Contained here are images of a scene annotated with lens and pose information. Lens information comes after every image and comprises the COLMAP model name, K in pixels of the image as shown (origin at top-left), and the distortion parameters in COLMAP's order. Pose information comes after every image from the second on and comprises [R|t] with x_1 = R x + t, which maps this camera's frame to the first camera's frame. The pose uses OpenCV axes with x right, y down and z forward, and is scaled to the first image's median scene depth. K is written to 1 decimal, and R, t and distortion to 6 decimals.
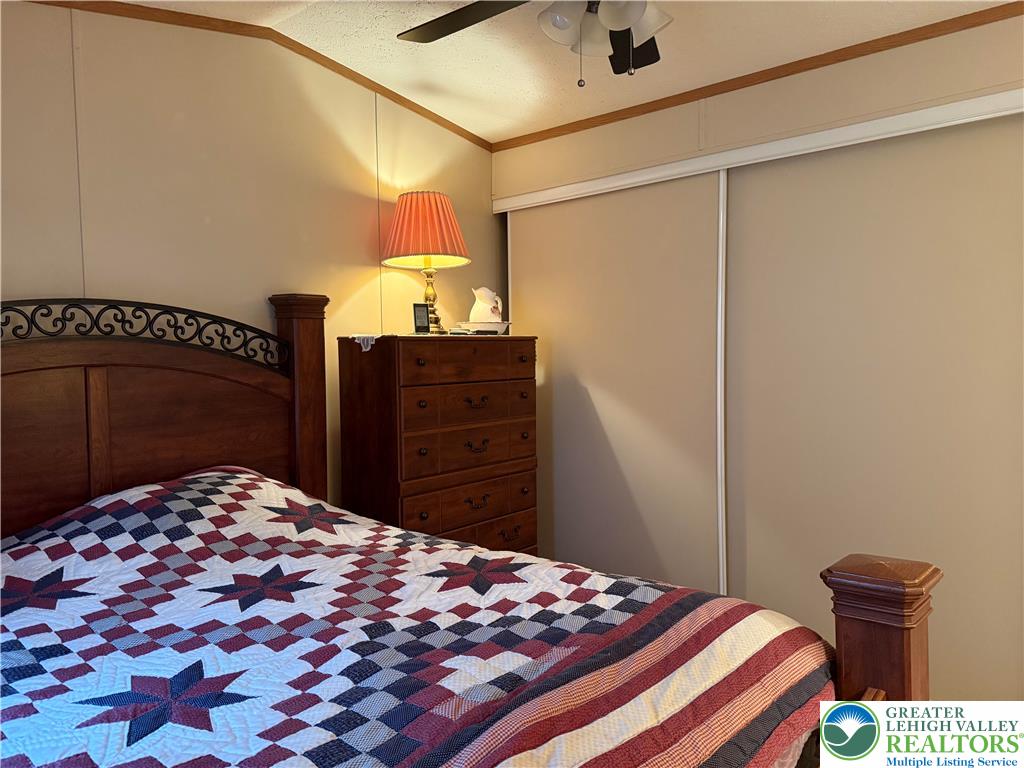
lens RADIAL K [[712.4, 0, 513.4], [0, 712.4, 383.8], [0, 0, 1]] dist [0.057567, -0.078345]
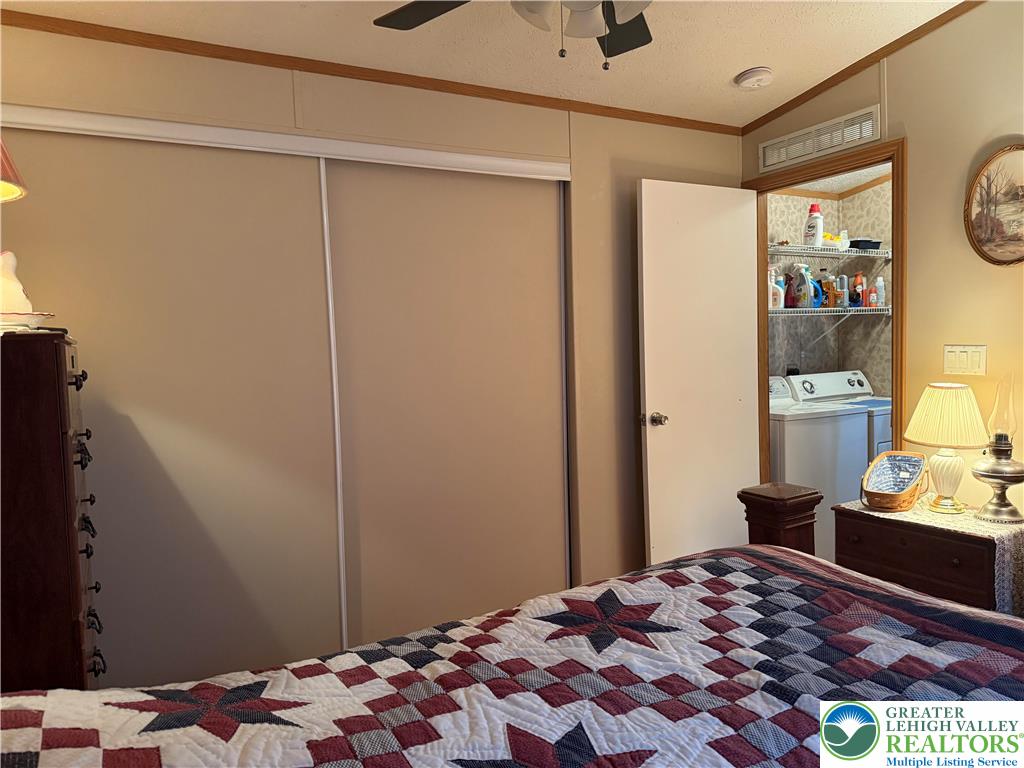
lens RADIAL K [[712.4, 0, 511.9], [0, 712.4, 385.0], [0, 0, 1]] dist [0.057567, -0.078345]
pose [[0.332027, -0.056509, 0.941576, -0.615355], [0.069588, 0.996951, 0.035294, -0.031535], [-0.940700, 0.053804, 0.334947, 0.591264]]
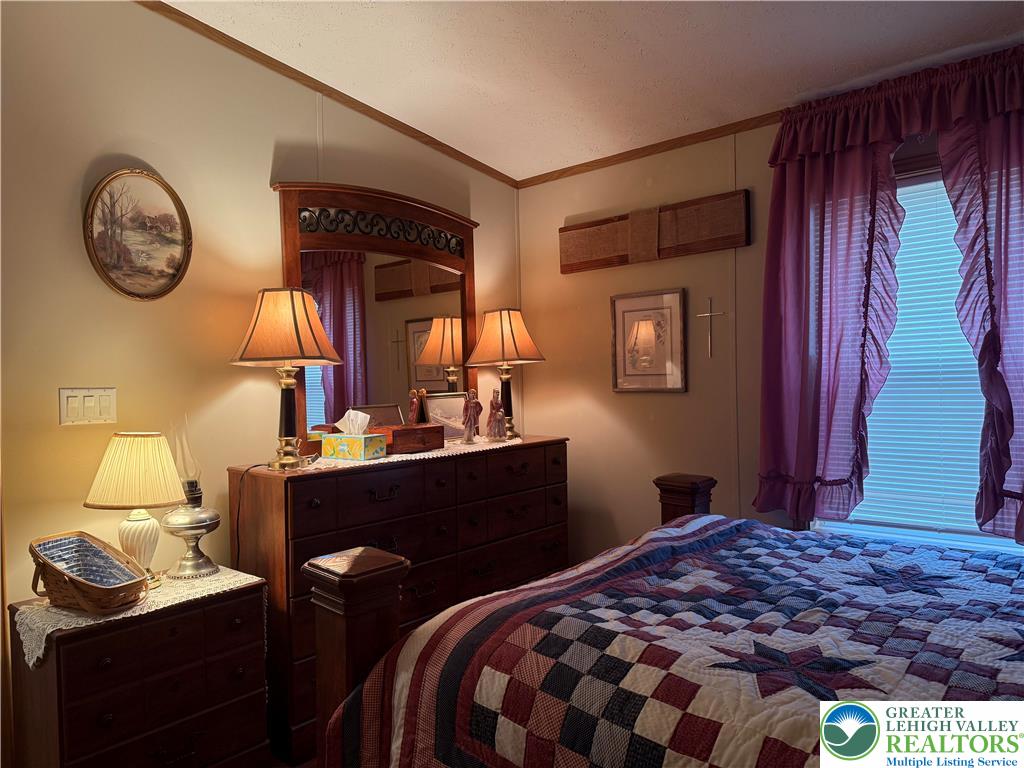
lens RADIAL K [[712.4, 0, 512.0], [0, 712.4, 383.8], [0, 0, 1]] dist [0.057567, -0.078345]
pose [[-0.999263, 0.035384, 0.014884, 0.146269], [0.036101, 0.998041, 0.051091, -0.037522], [-0.013047, 0.051591, -0.998583, 1.220557]]
